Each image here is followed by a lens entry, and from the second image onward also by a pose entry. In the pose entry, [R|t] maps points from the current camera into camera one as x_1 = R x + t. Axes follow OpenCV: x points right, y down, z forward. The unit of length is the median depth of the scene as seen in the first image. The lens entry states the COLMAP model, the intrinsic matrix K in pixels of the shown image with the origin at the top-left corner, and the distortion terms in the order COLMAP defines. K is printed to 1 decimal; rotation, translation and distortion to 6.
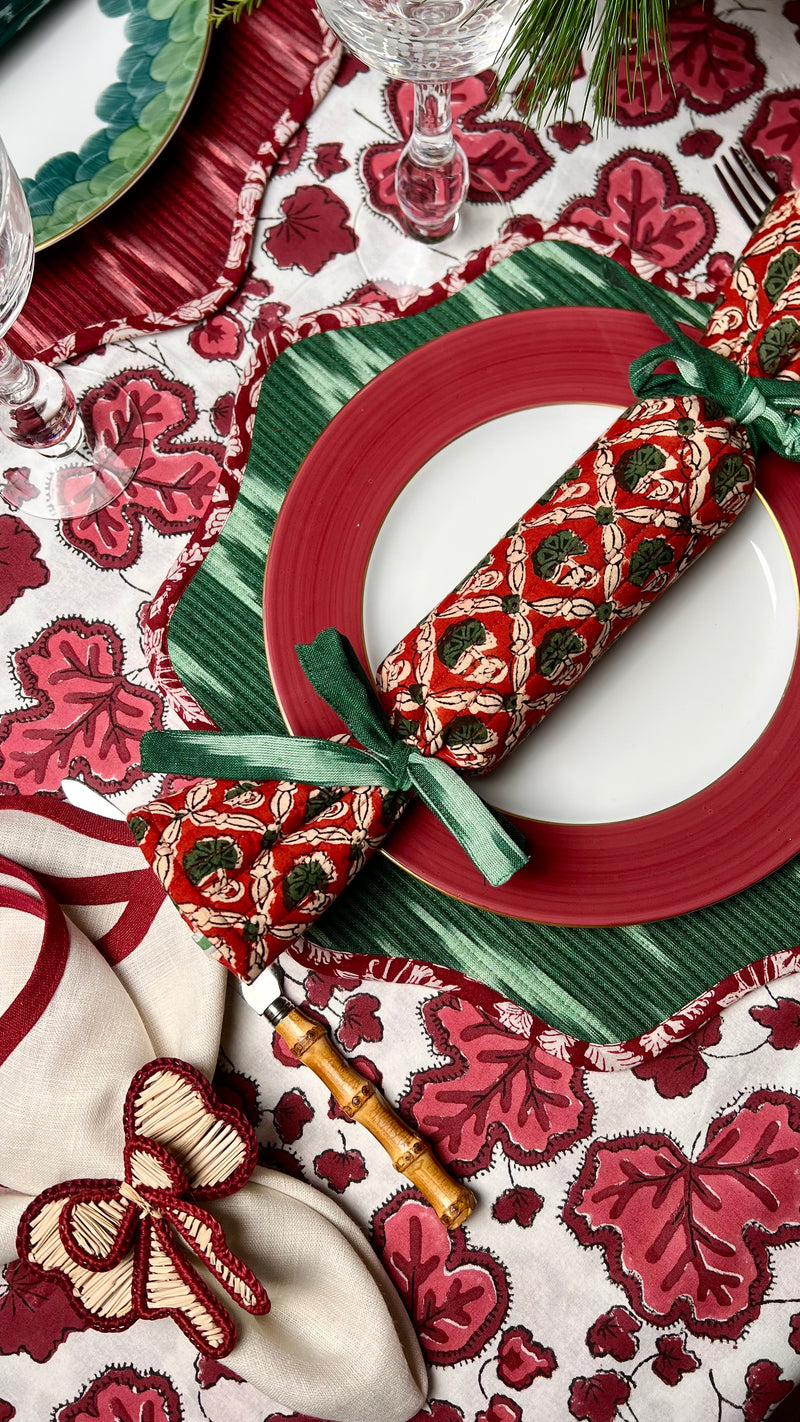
lens RADIAL K [[1098.7, 0, 400.3], [0, 1098.7, 703.9], [0, 0, 1]] dist [0.093834, -0.206173]
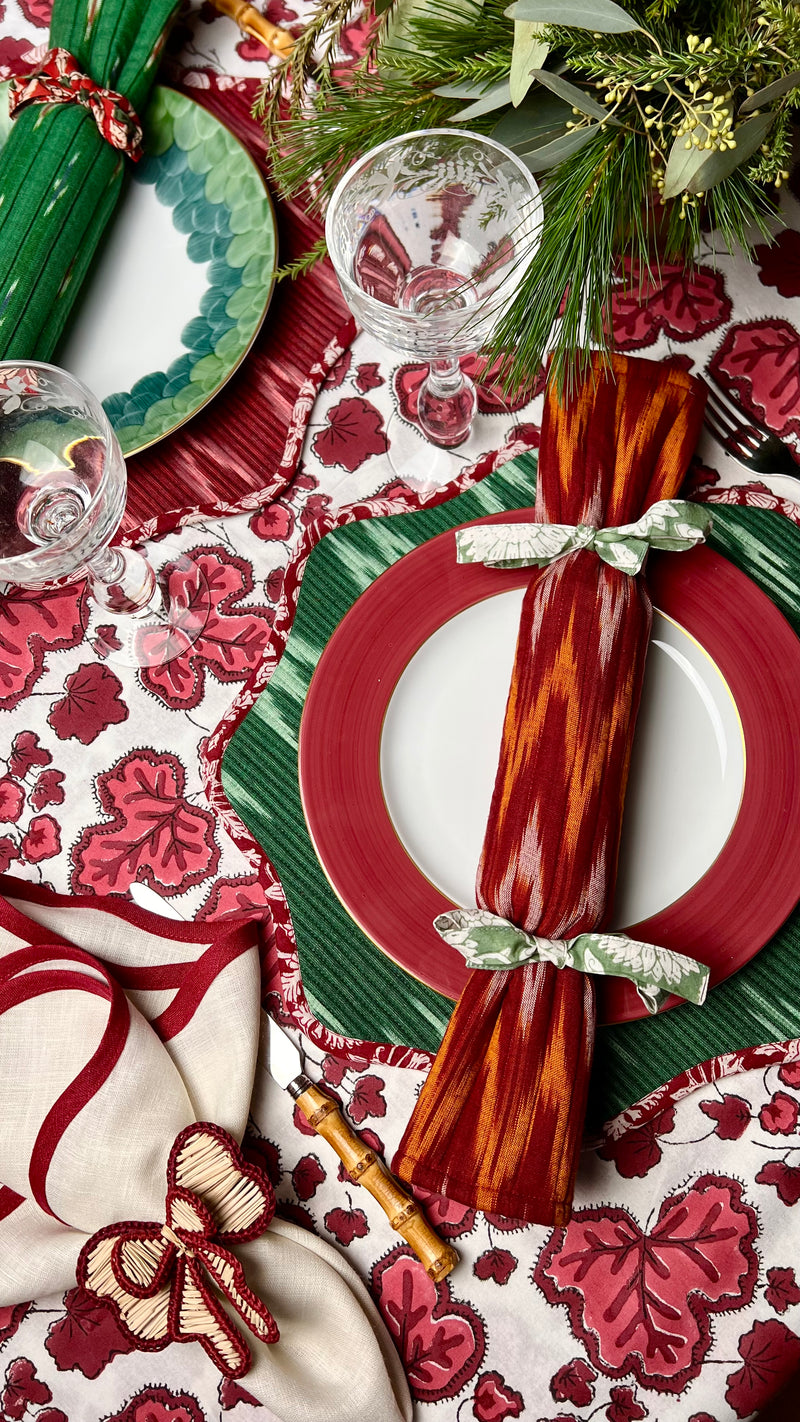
lens RADIAL K [[1089.6, 0, 400.0], [0, 1089.6, 711.0], [0, 0, 1]] dist [0.131634, -0.231127]
pose [[0.998029, 0.024280, -0.057861, 0.054400], [-0.028018, 0.997511, -0.064703, -0.049906], [0.056146, 0.066196, 0.996226, -0.196983]]
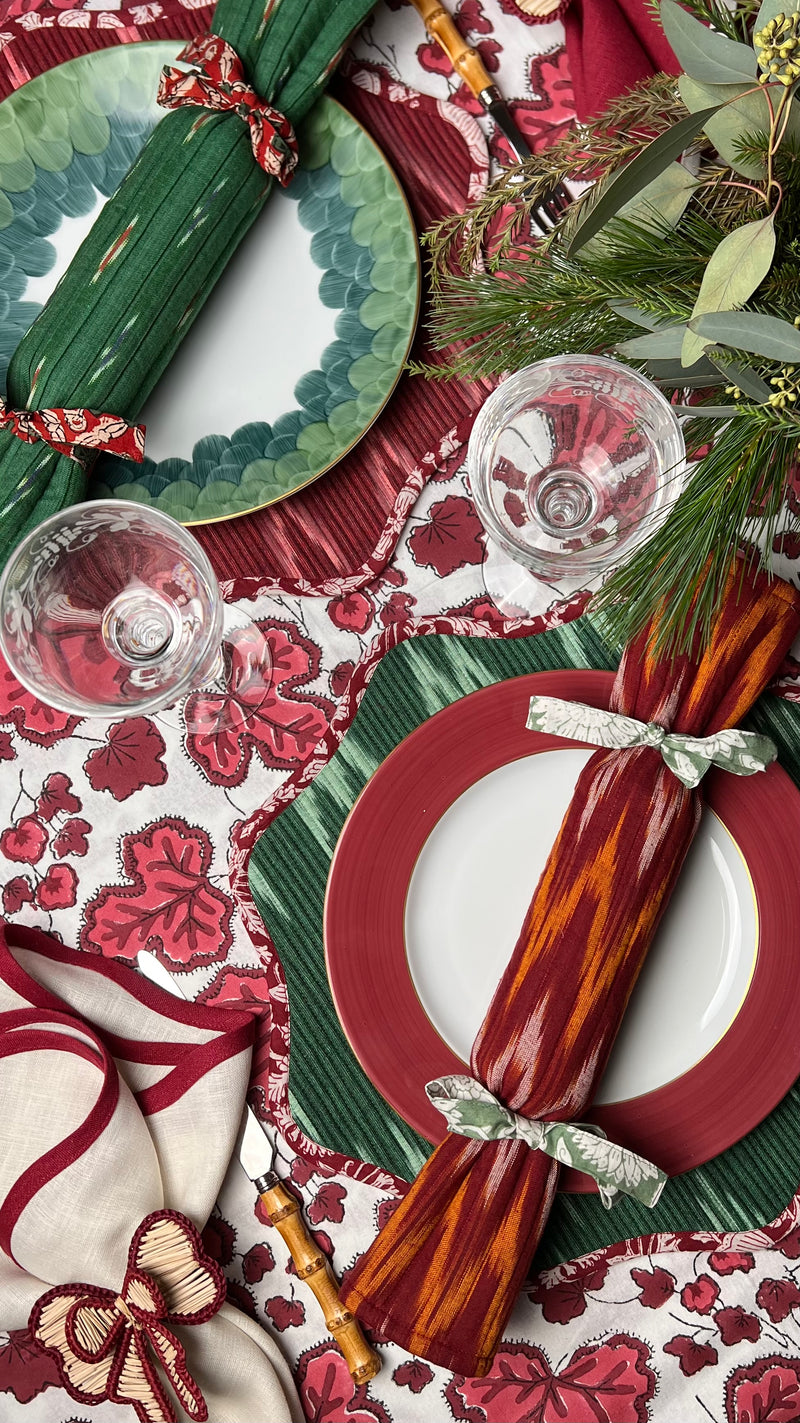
lens RADIAL K [[1266.0, 0, 488.0], [0, 1266.0, 724.3], [0, 0, 1]] dist [0.124742, -0.218003]
pose [[0.969595, 0.244085, 0.017558, -0.017797], [-0.244716, 0.967084, 0.069728, -0.363416], [0.000039, -0.071905, 0.997412, -0.386940]]
